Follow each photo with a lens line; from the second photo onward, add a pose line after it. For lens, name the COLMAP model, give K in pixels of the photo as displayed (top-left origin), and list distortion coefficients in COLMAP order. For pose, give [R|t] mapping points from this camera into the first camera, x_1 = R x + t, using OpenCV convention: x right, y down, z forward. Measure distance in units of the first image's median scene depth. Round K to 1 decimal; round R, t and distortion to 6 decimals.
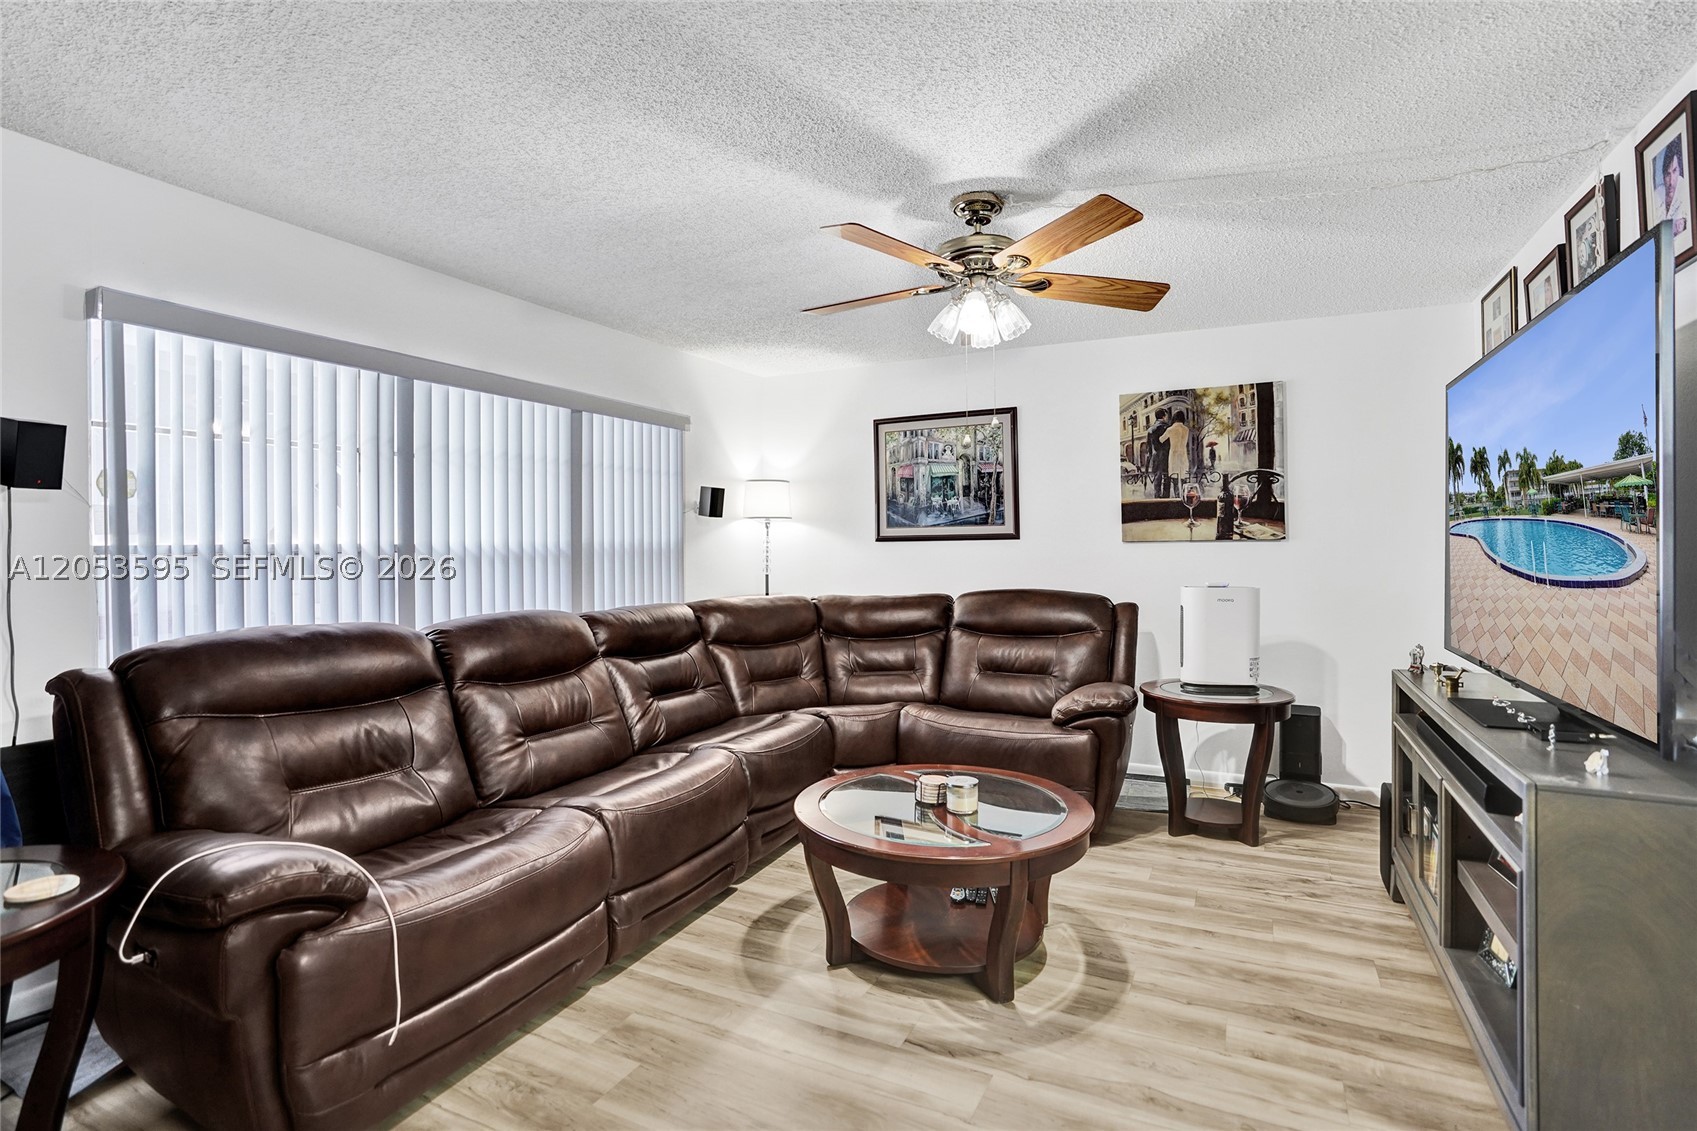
lens RADIAL K [[860.4, 0, 850.6], [0, 860.4, 548.1], [0, 0, 1]] dist [-0.050023, 0.036080]
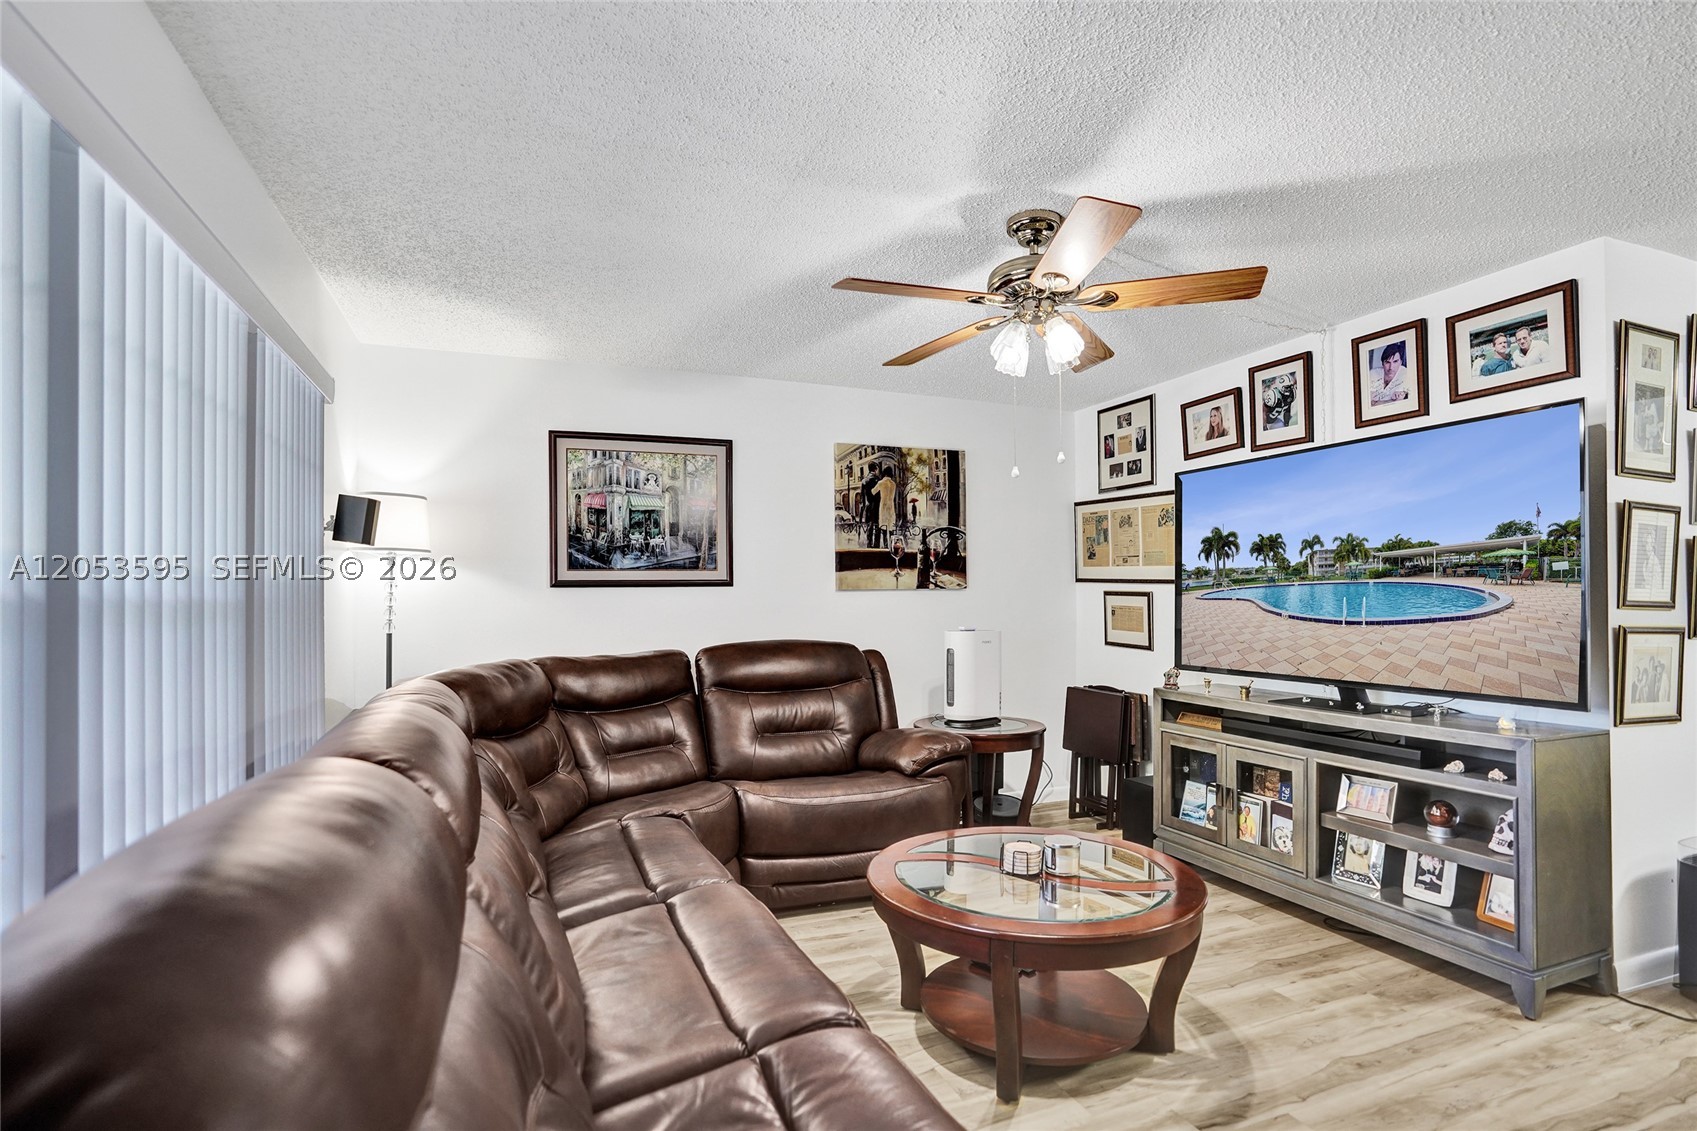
lens RADIAL K [[840.0, 0, 877.9], [0, 840.0, 592.7], [0, 0, 1]] dist [-0.048104, 0.032394]
pose [[0.647909, 0.008281, 0.761673, -0.426292], [0.003113, 0.999904, -0.013519, 0.009981], [-0.761711, 0.011130, 0.647821, 0.350371]]
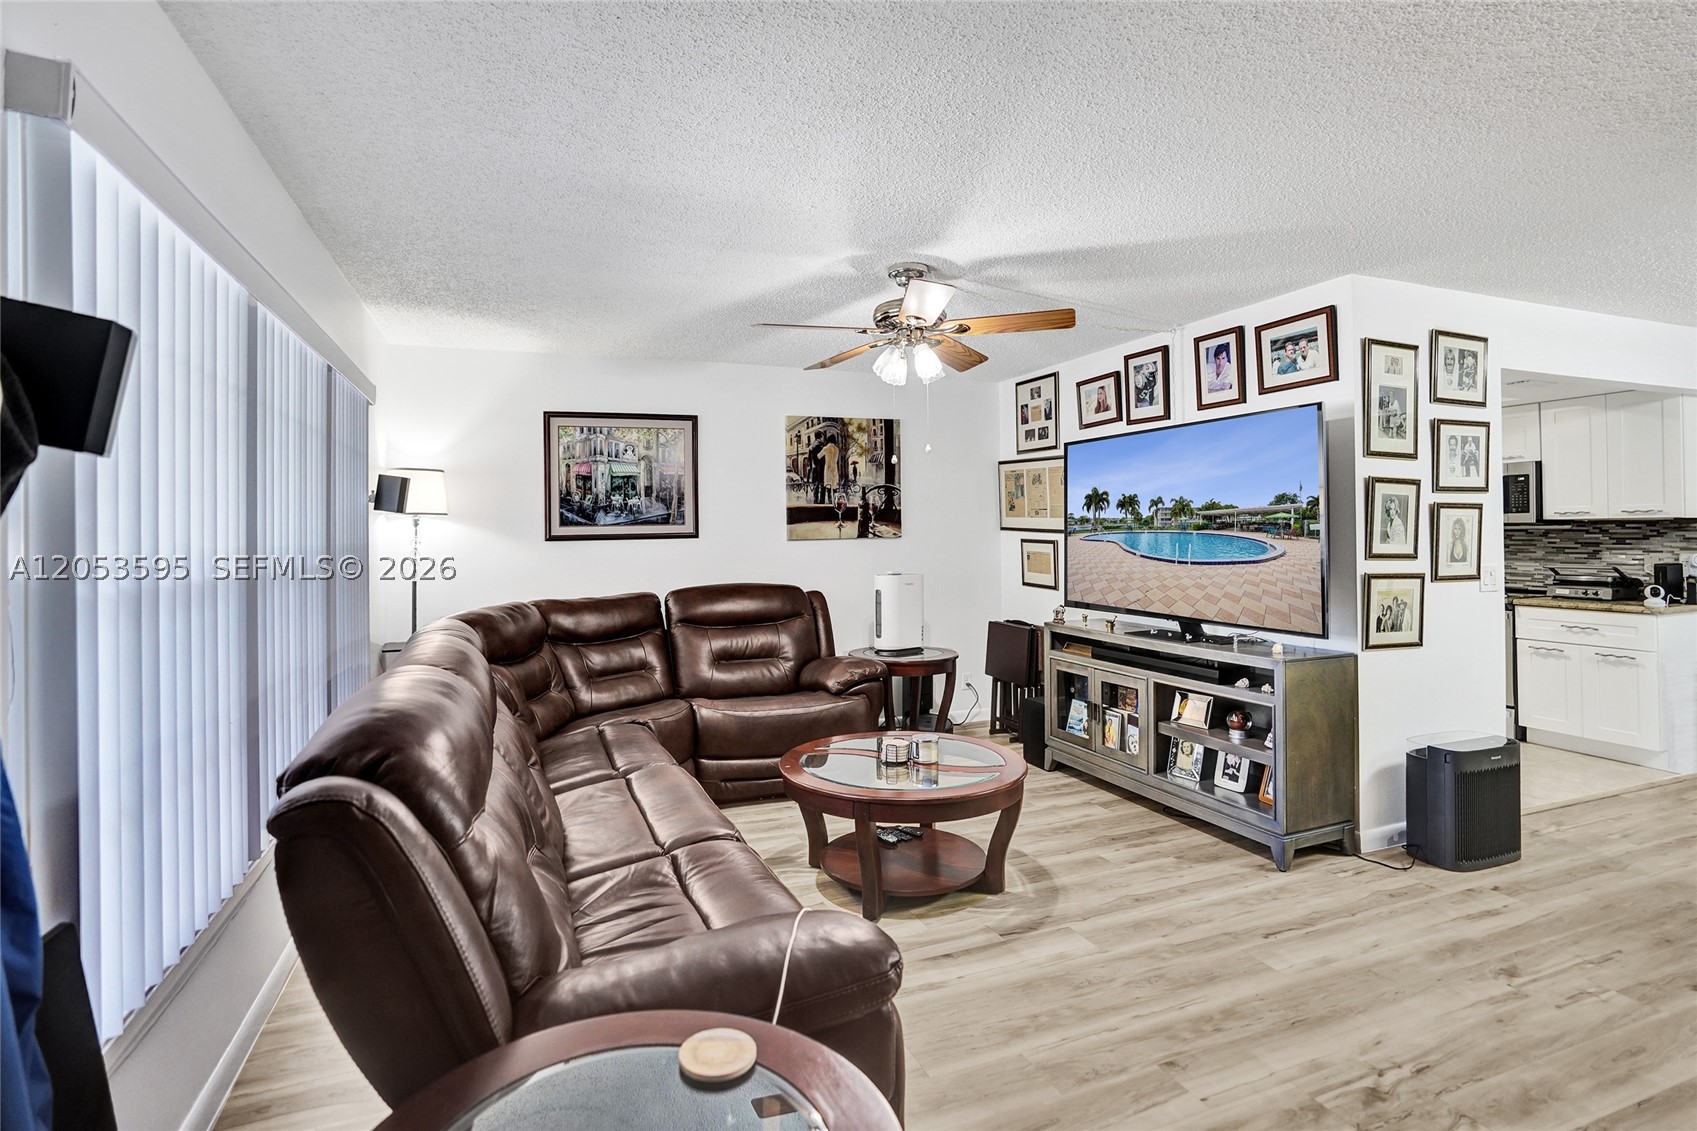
lens RADIAL K [[845.4, 0, 875.4], [0, 845.4, 522.4], [0, 0, 1]] dist [-0.035011, 0.000459]
pose [[0.650898, 0.007947, 0.759124, -0.523144], [0.007993, 0.999818, -0.017320, -0.011203], [-0.759123, 0.017341, 0.650716, 0.159514]]
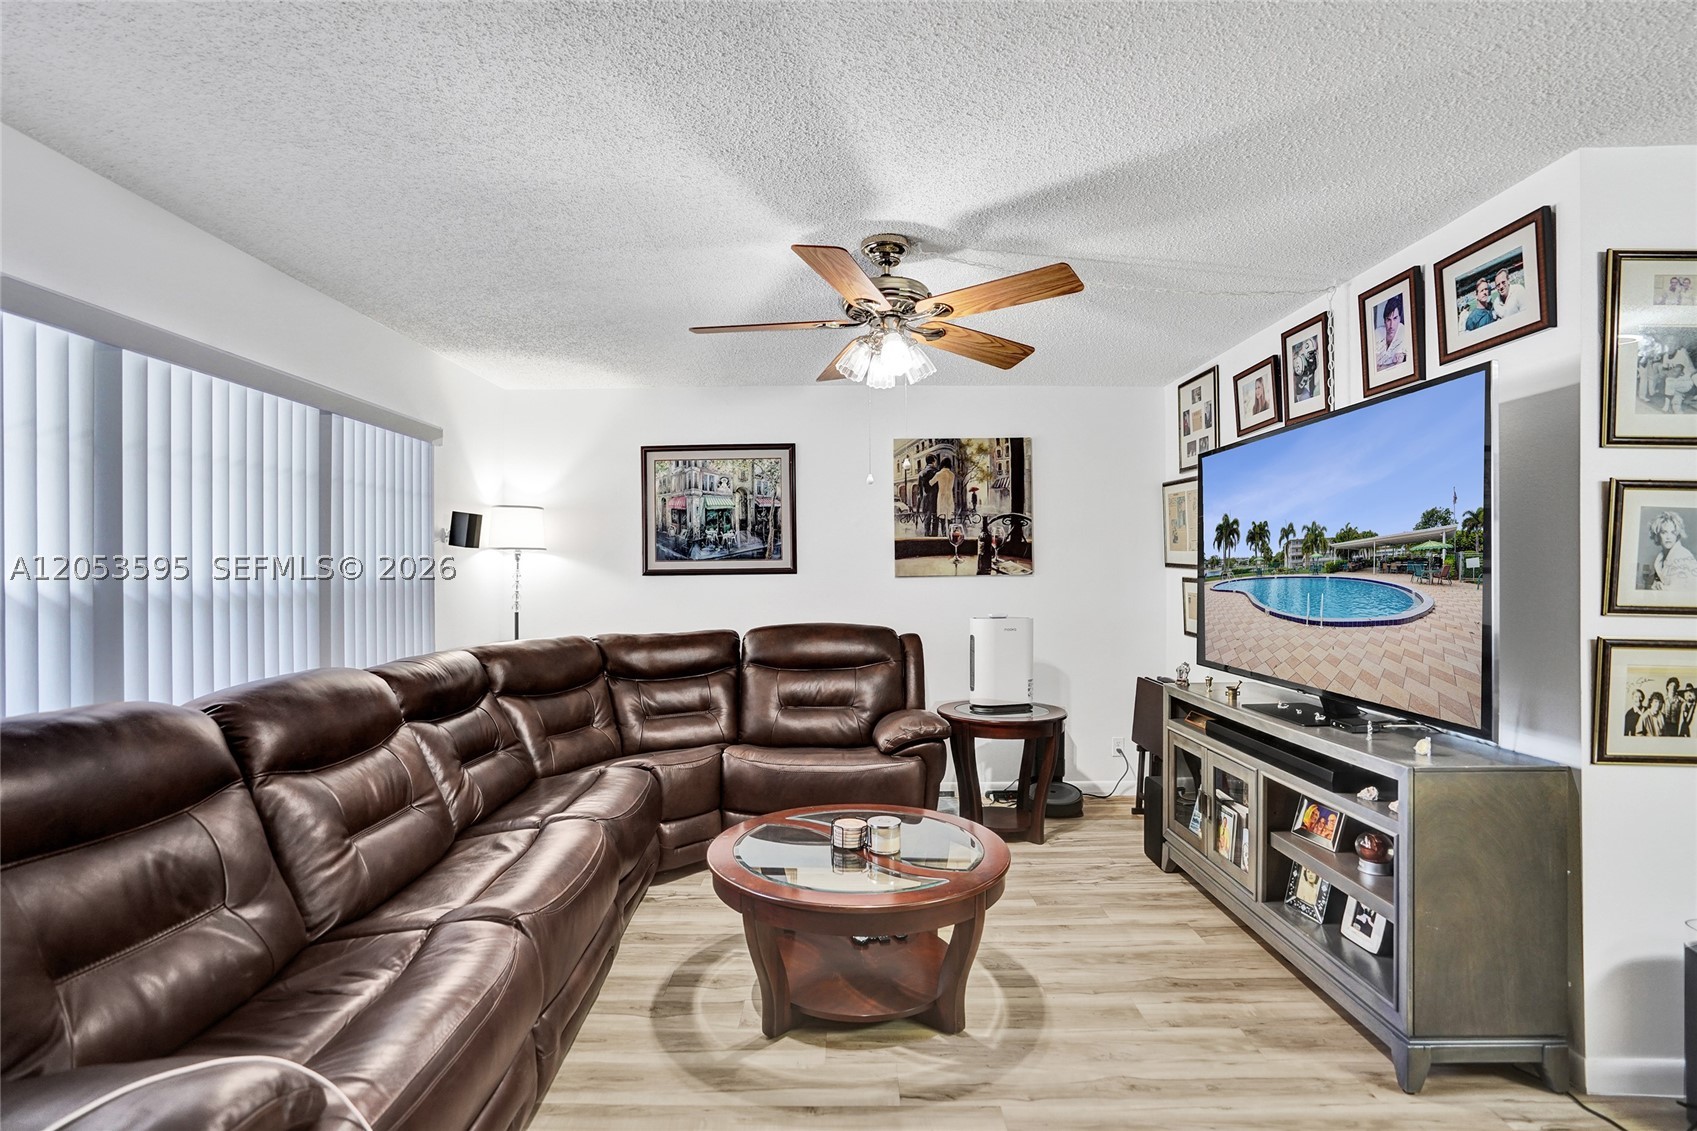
lens RADIAL K [[839.4, 0, 864.3], [0, 839.4, 572.7], [0, 0, 1]] dist [-0.048351, 0.031906]
pose [[0.890968, 0.001539, 0.454063, -0.206931], [0.000154, 0.999993, -0.003691, -0.008758], [-0.454065, 0.003359, 0.890962, 0.088014]]
